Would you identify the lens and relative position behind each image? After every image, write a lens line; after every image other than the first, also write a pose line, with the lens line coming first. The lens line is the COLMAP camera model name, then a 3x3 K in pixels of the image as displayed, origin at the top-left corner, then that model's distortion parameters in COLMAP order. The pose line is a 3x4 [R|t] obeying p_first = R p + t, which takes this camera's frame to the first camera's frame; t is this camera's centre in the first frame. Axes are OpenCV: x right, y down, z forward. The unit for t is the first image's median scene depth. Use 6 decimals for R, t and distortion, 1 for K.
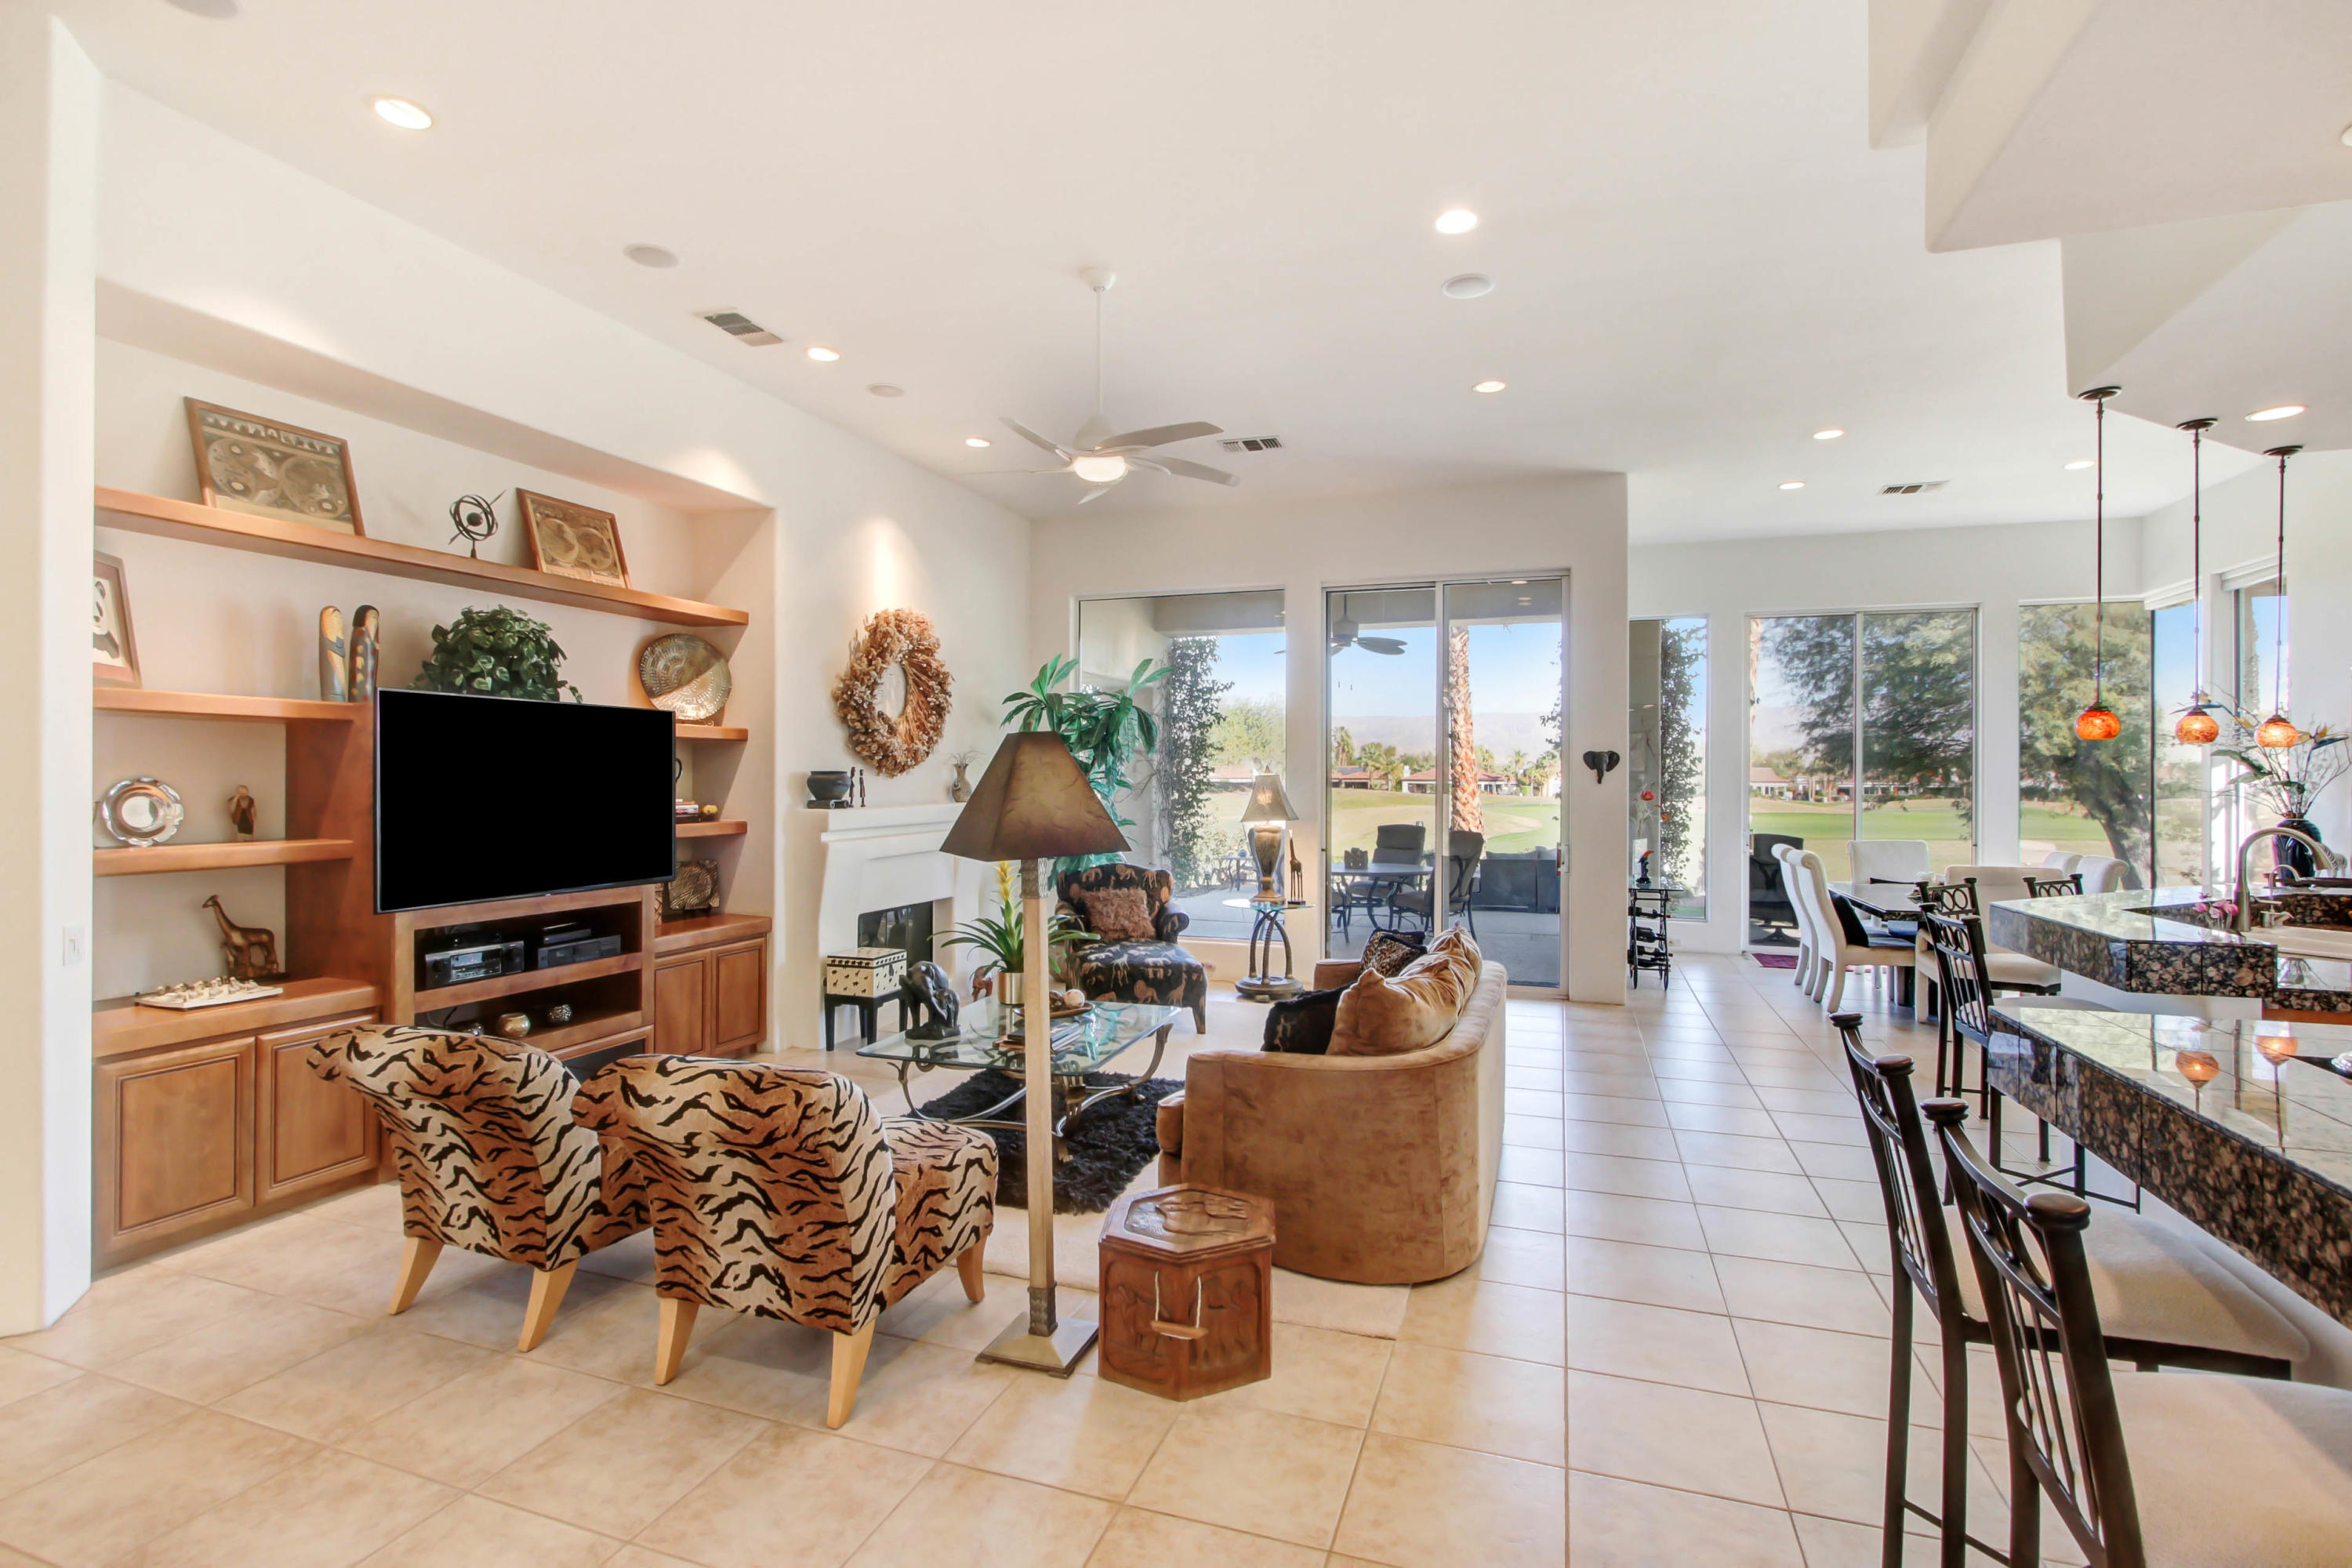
lens RADIAL K [[1128.7, 0, 1178.8], [0, 1128.7, 770.1], [0, 0, 1]] dist [-0.009325, 0.001151]
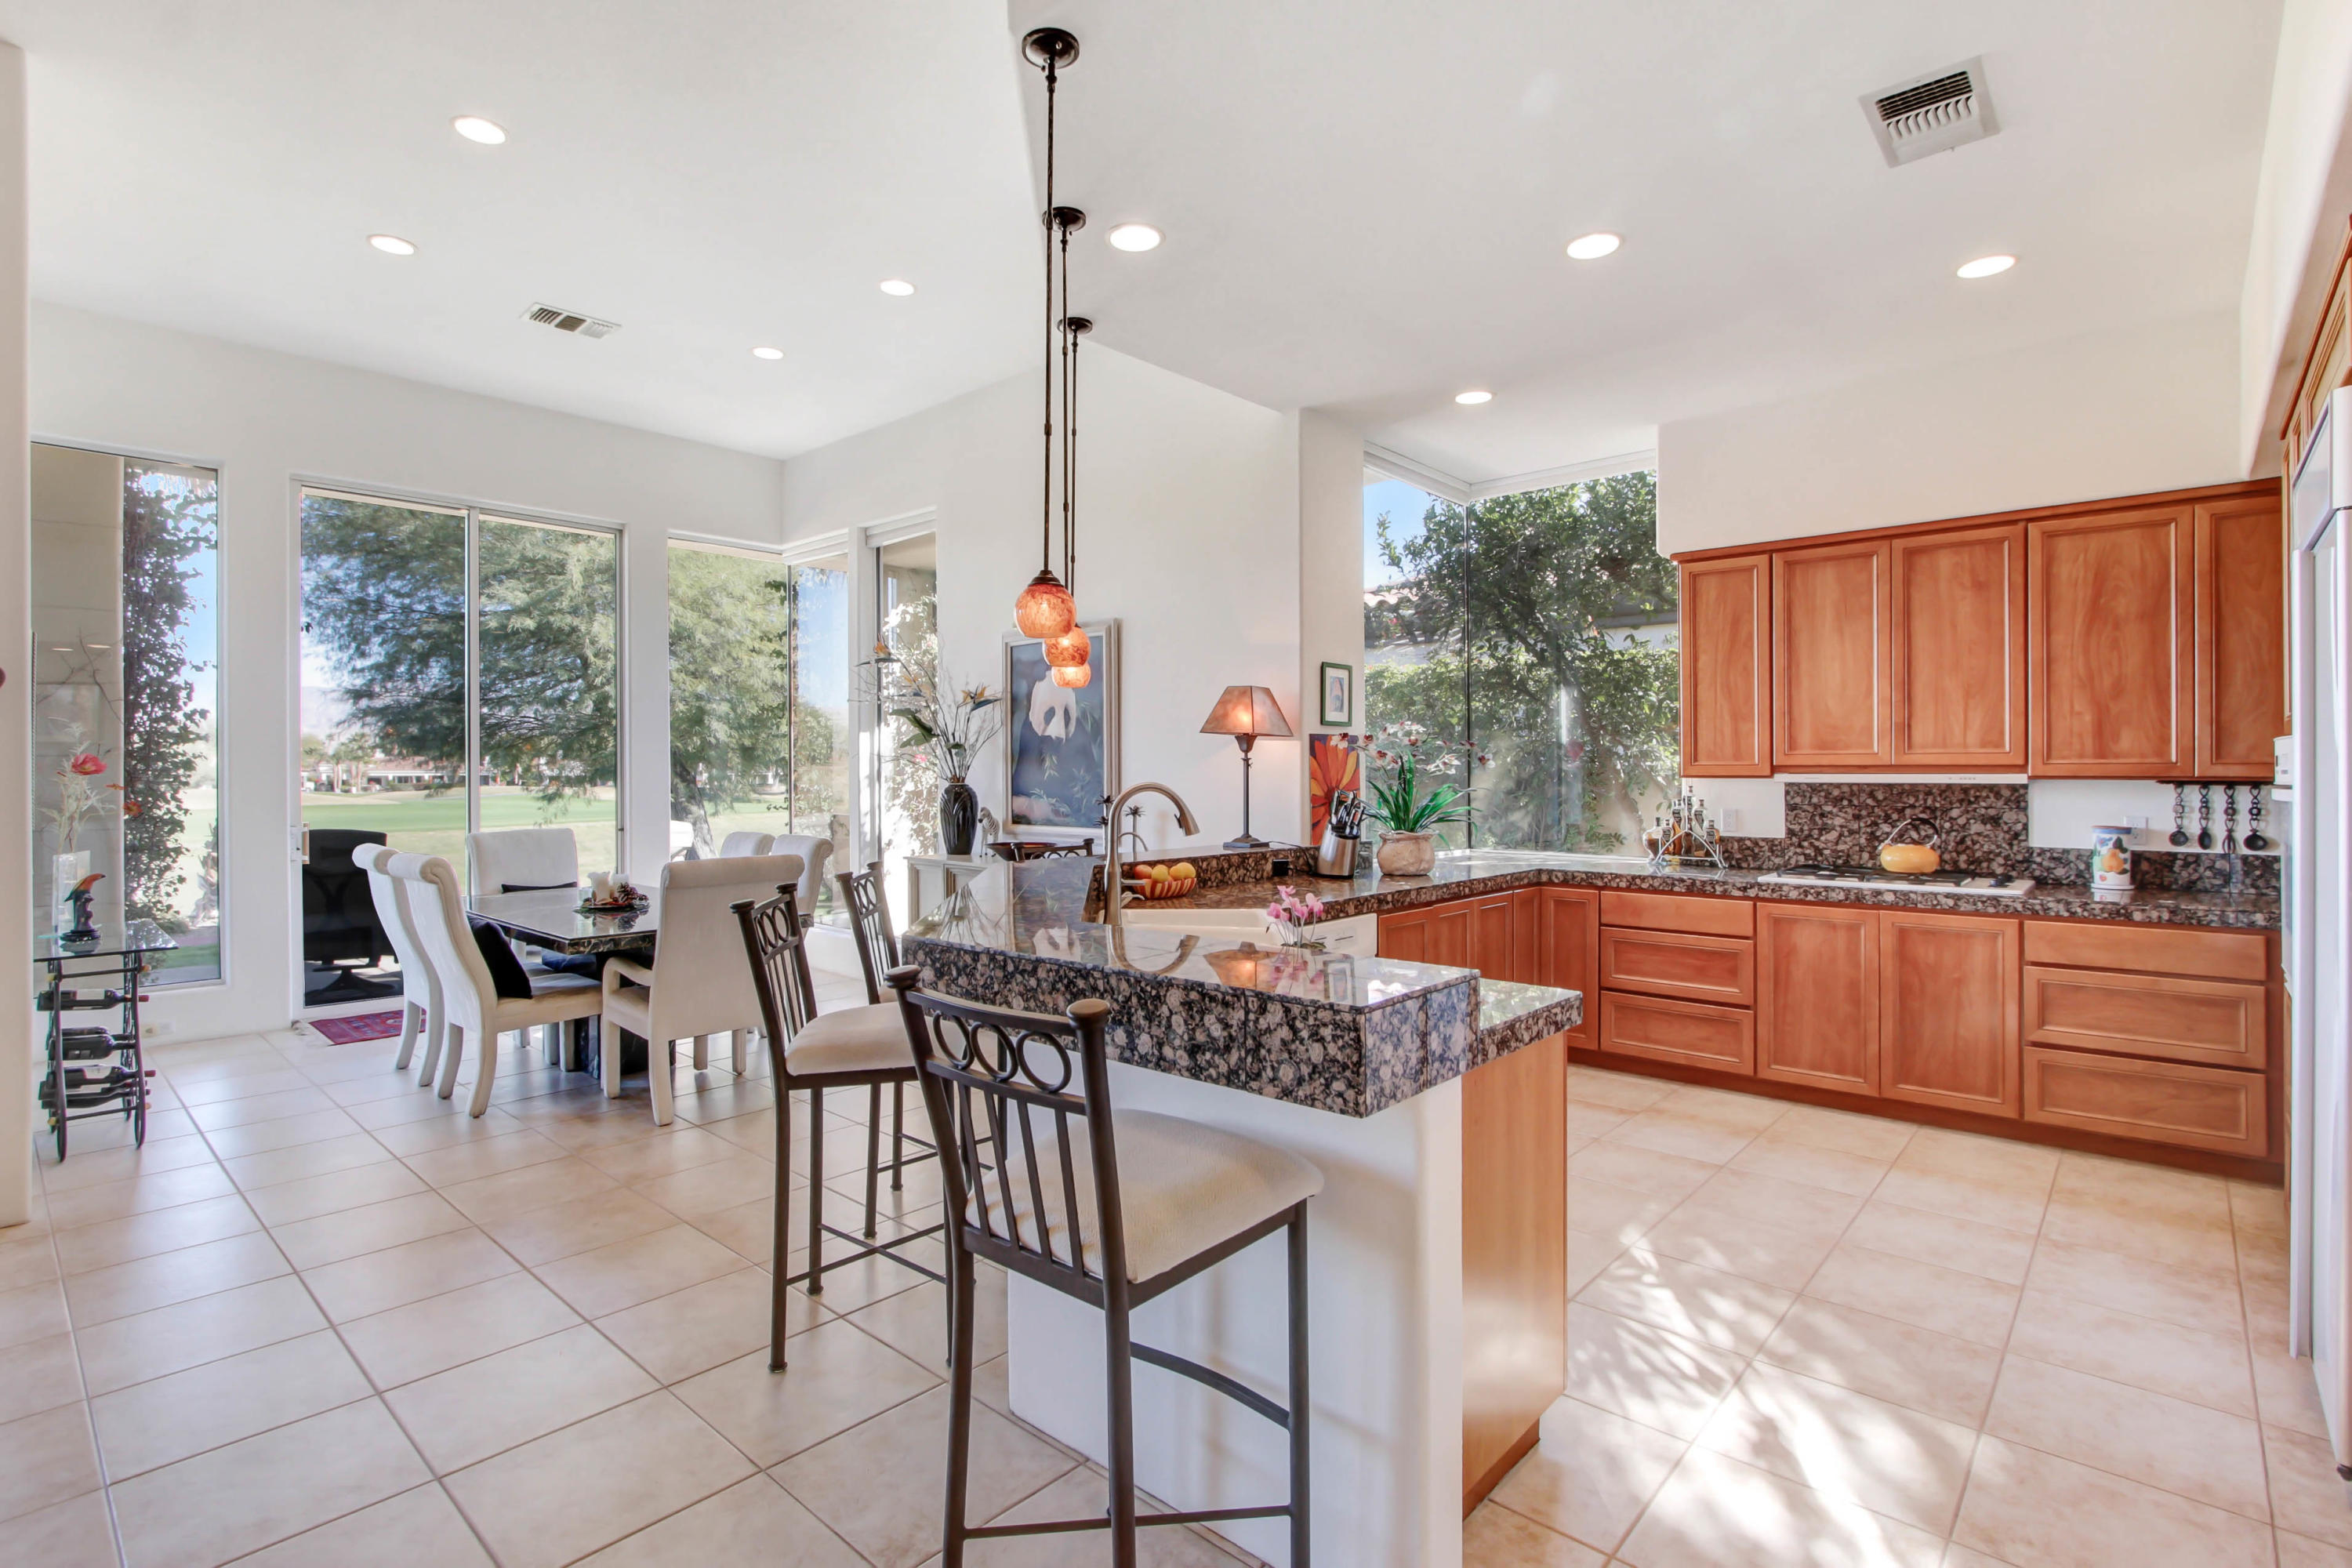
lens RADIAL K [[1128.7, 0, 1164.3], [0, 1128.7, 781.2], [0, 0, 1]] dist [-0.009325, 0.001151]
pose [[0.408882, -0.012356, 0.912503, 0.161045], [-0.004771, 0.999866, 0.015677, 0.021032], [-0.912575, -0.010763, 0.408768, 0.370088]]
